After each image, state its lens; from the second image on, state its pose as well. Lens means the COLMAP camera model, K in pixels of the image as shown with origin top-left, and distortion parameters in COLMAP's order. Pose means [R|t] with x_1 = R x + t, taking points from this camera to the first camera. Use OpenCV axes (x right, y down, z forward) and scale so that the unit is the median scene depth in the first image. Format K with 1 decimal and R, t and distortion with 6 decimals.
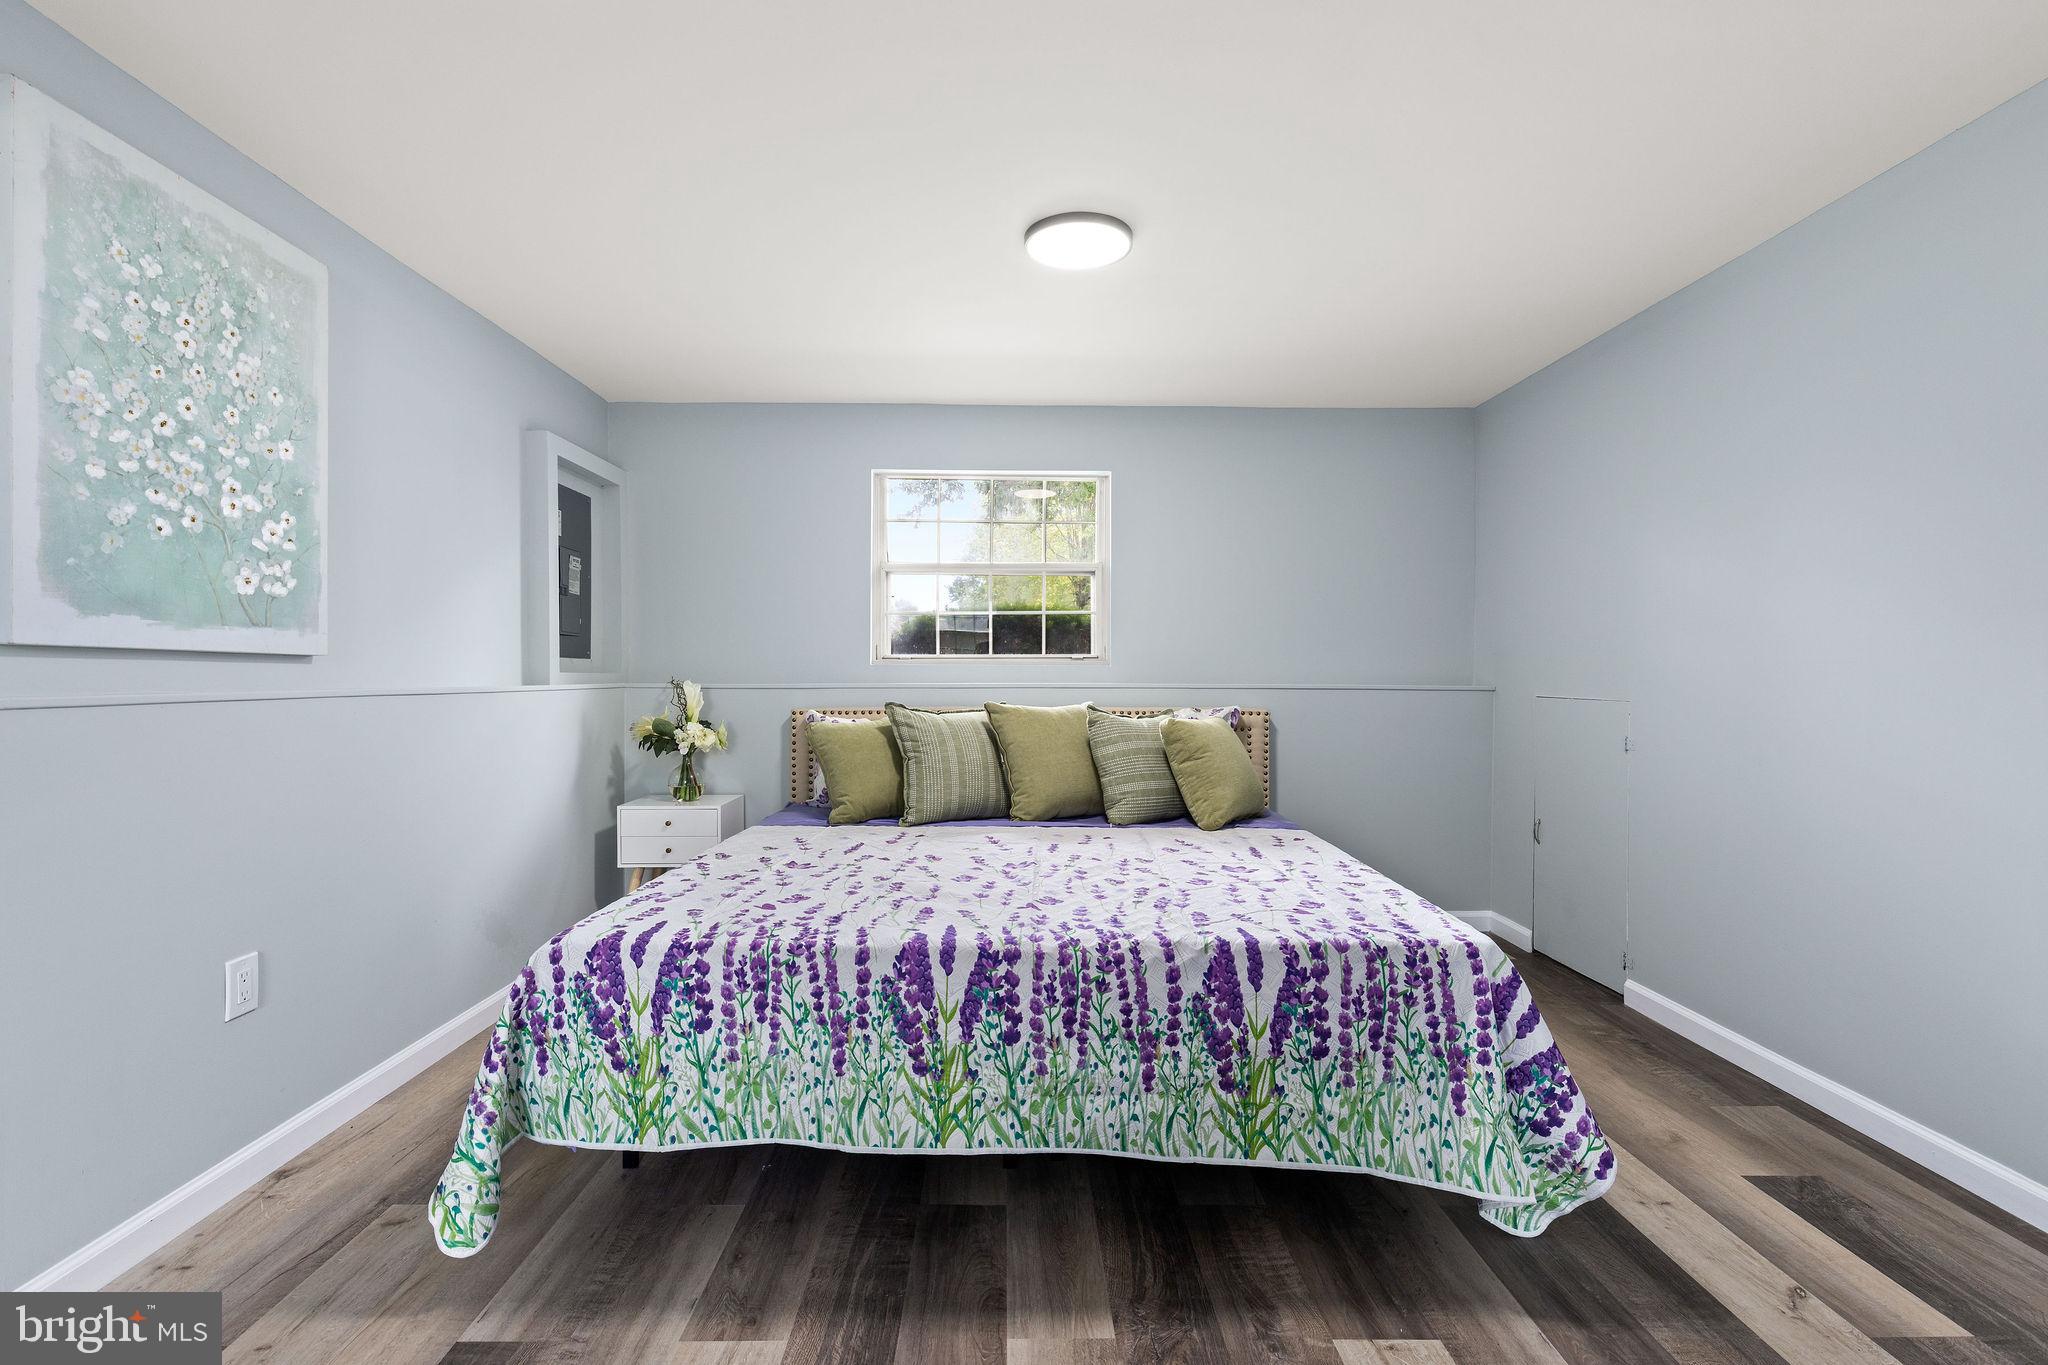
lens RADIAL K [[918.6, 0, 1009.5], [0, 918.6, 676.2], [0, 0, 1]] dist [0.007121, -0.001489]
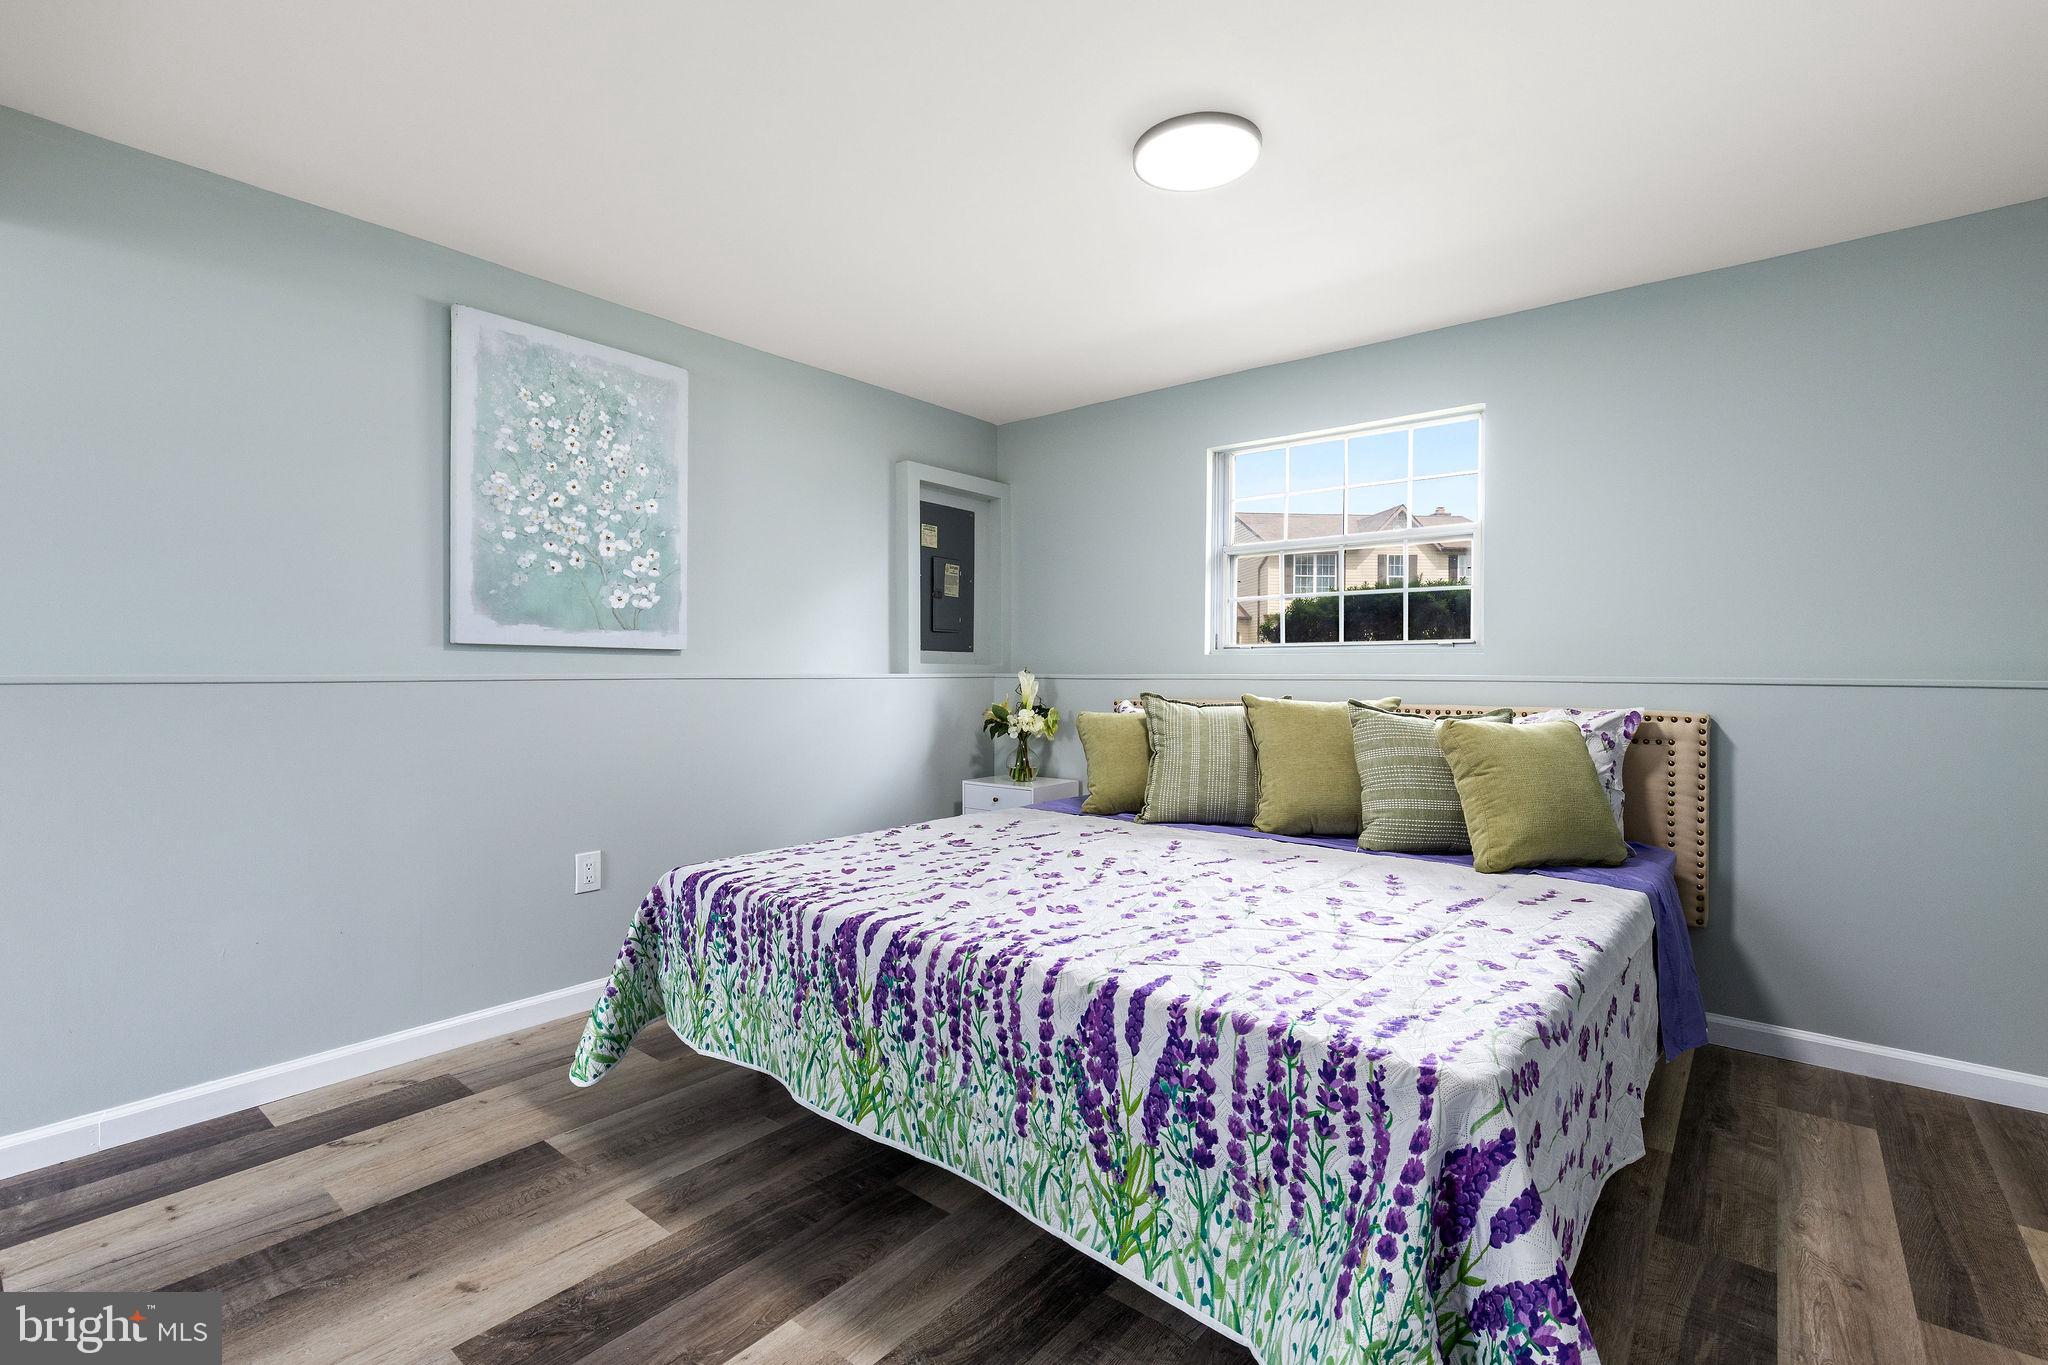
lens RADIAL K [[918.6, 0, 1007.4], [0, 918.6, 673.1], [0, 0, 1]] dist [0.007121, -0.001489]
pose [[0.768405, 0.002414, -0.639959, 0.688778], [-0.002581, 0.999996, 0.000673, 0.014406], [0.639959, 0.001135, 0.768409, 0.322200]]
